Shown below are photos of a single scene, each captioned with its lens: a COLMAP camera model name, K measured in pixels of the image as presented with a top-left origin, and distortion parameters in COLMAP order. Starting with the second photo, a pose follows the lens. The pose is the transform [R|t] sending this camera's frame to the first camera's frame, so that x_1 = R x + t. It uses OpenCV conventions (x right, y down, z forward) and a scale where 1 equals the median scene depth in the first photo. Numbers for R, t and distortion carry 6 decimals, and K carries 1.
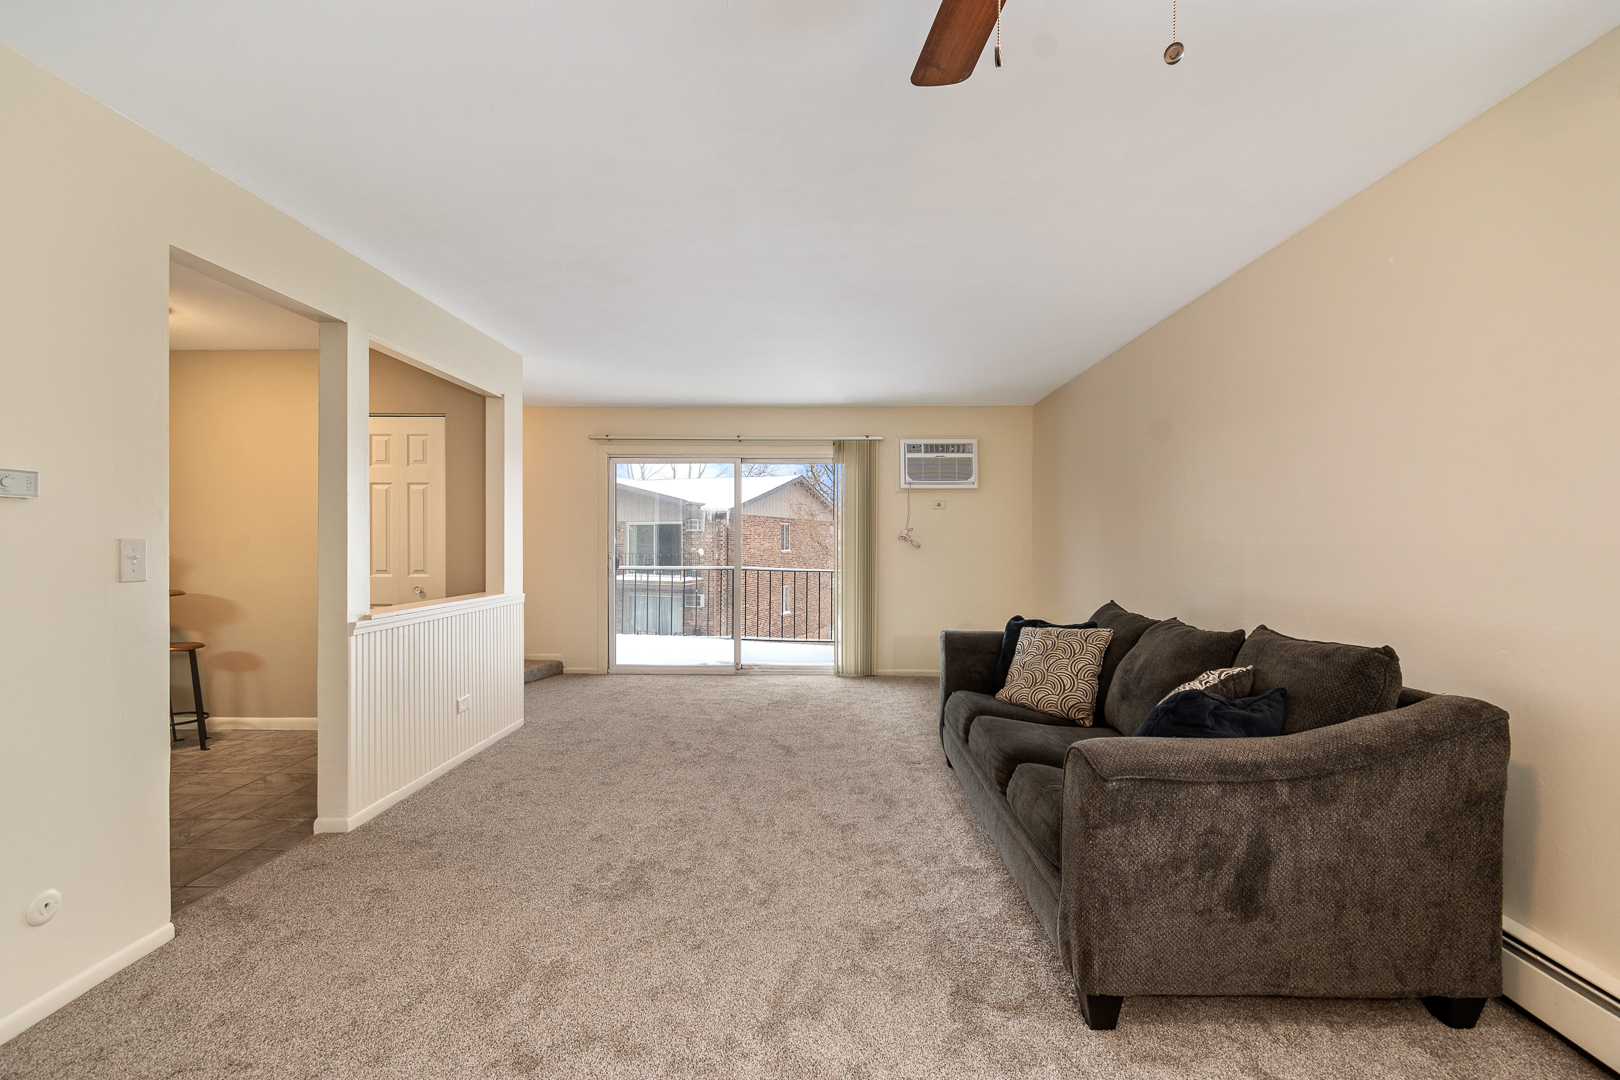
lens RADIAL K [[721.2, 0, 807.8], [0, 721.2, 548.2], [0, 0, 1]] dist [0.000036, -0.000516]
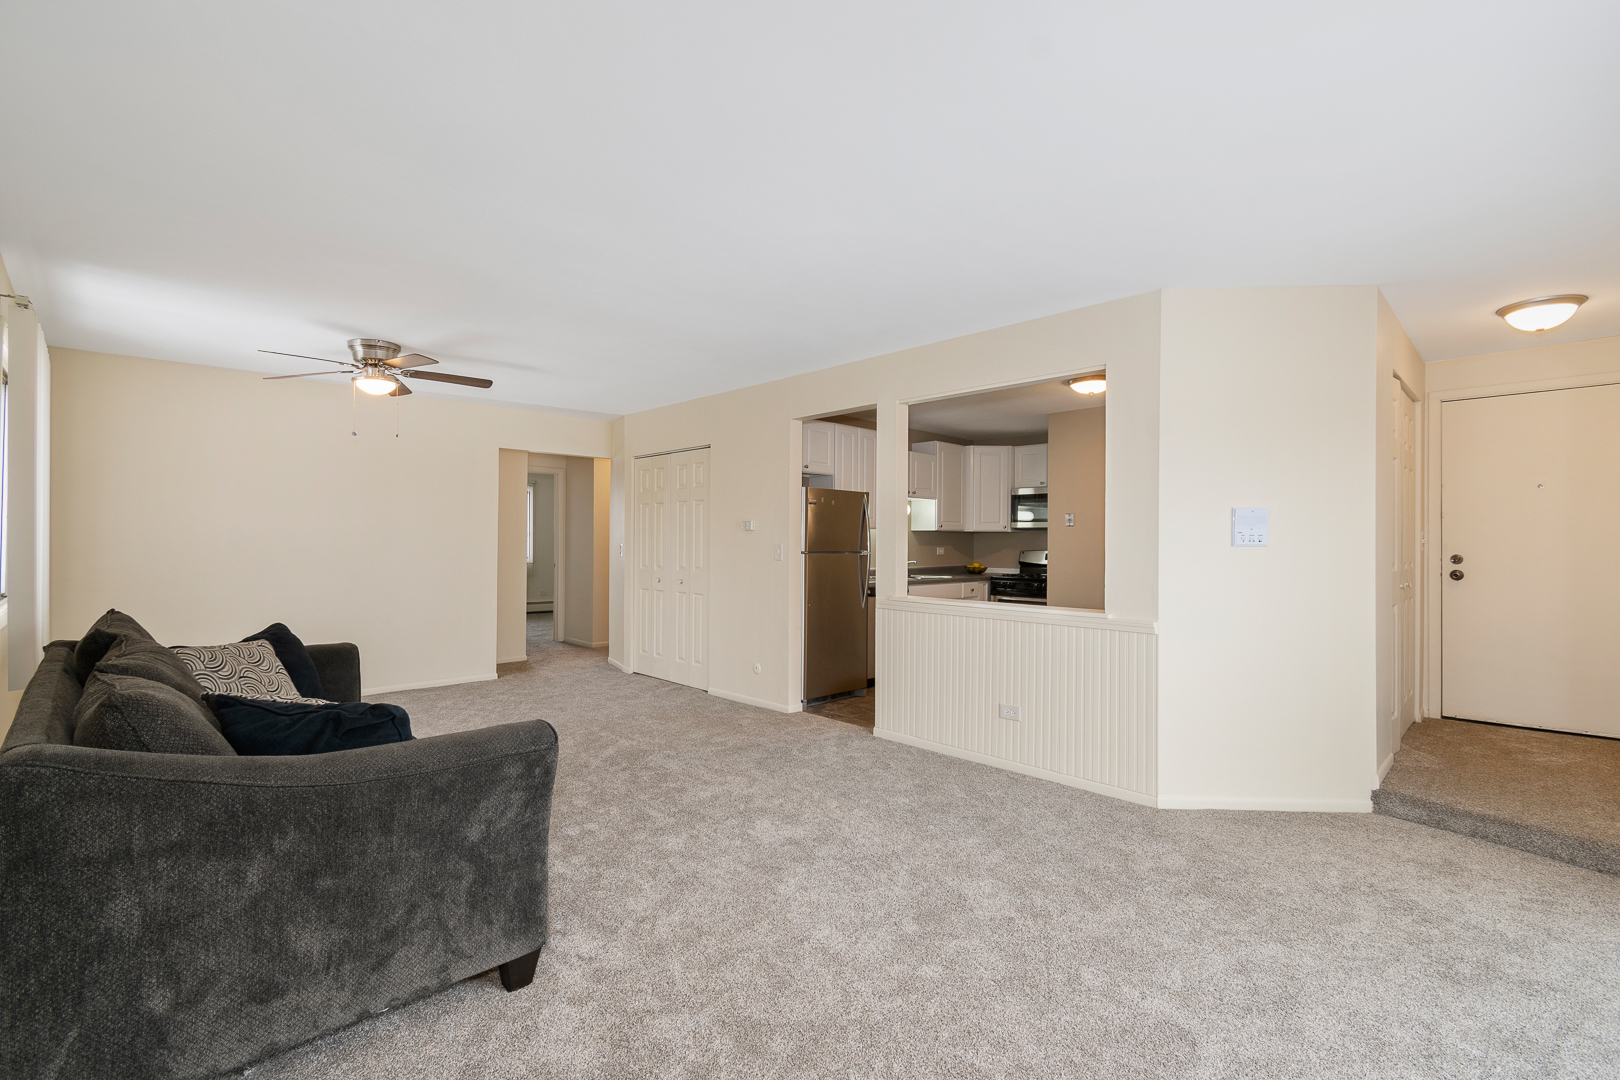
lens RADIAL K [[714.7, 0, 802.7], [0, 714.7, 538.0], [0, 0, 1]] dist [0.000509, -0.000329]
pose [[-0.704638, -0.009510, -0.709503, 0.437157], [-0.012475, 0.999922, -0.001014, -0.018431], [0.709457, 0.008137, -0.704702, 1.550616]]
